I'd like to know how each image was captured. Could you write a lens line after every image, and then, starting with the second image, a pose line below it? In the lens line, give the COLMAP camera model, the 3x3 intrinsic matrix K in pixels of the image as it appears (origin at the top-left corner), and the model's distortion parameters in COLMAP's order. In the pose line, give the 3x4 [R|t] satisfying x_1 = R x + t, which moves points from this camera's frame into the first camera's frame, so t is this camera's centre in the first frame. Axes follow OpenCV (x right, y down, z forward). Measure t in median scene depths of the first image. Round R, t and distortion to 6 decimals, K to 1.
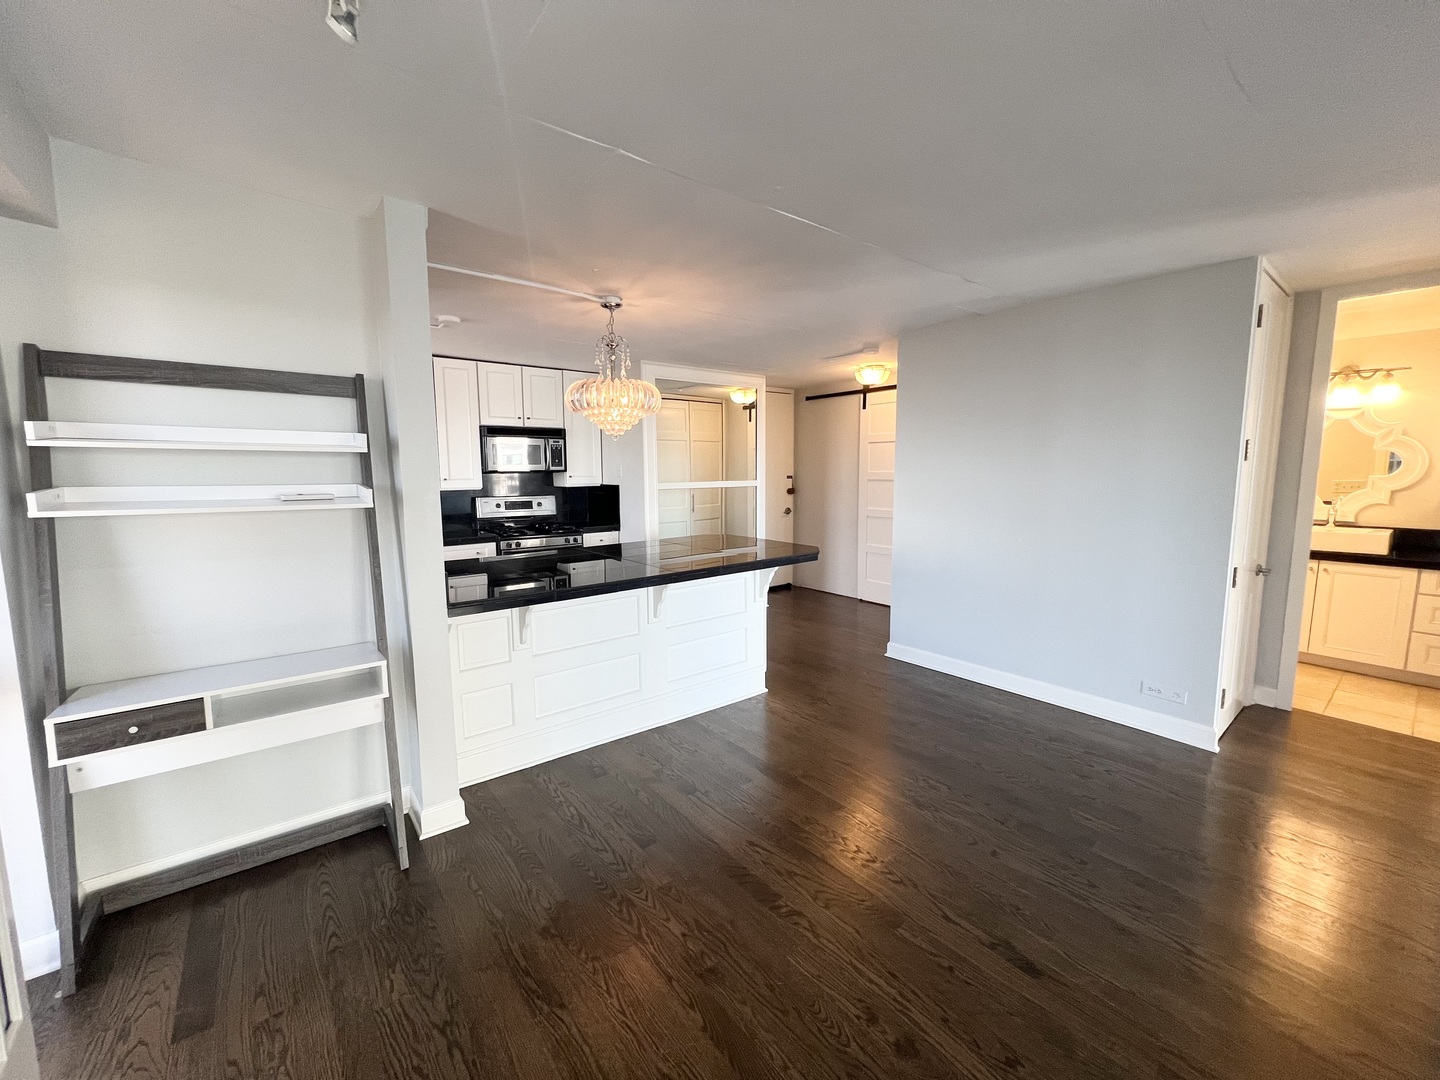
lens RADIAL K [[577.4, 0, 720.1], [0, 577.4, 538.3], [0, 0, 1]] dist [0.000862, 0.000861]
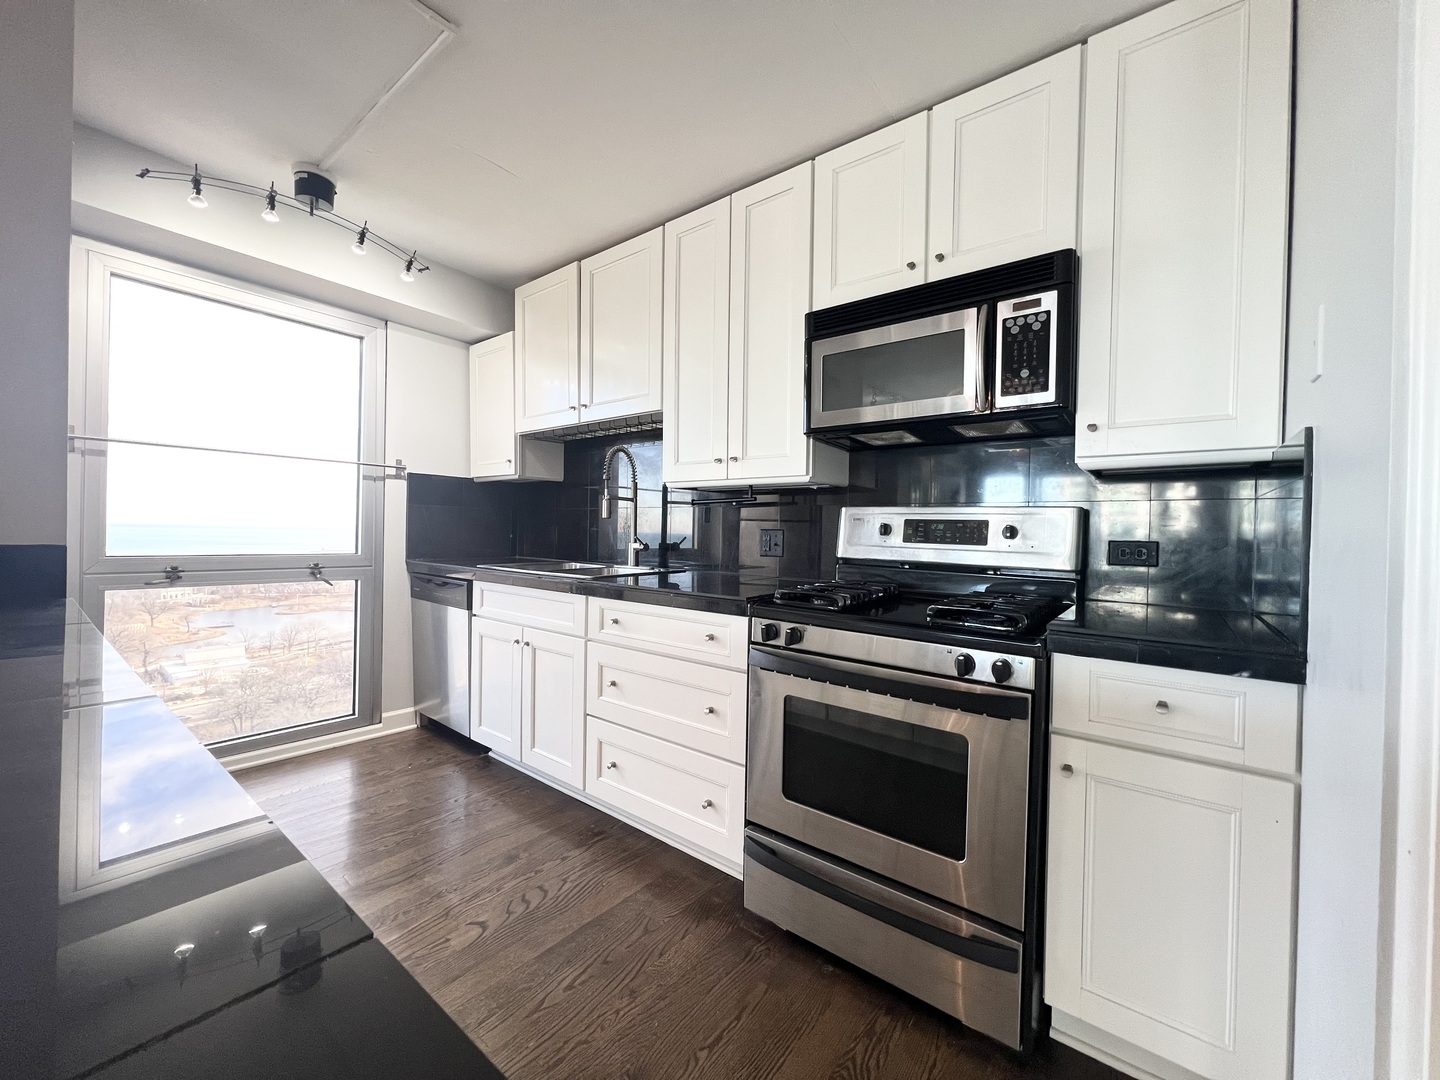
lens RADIAL K [[577.4, 0, 714.5], [0, 577.4, 535.6], [0, 0, 1]] dist [0.000862, 0.000861]
pose [[0.233788, 0.016386, -0.972149, -0.047577], [-0.137242, 0.990403, -0.016311, -0.032293], [0.962553, 0.137233, 0.233794, 0.828533]]
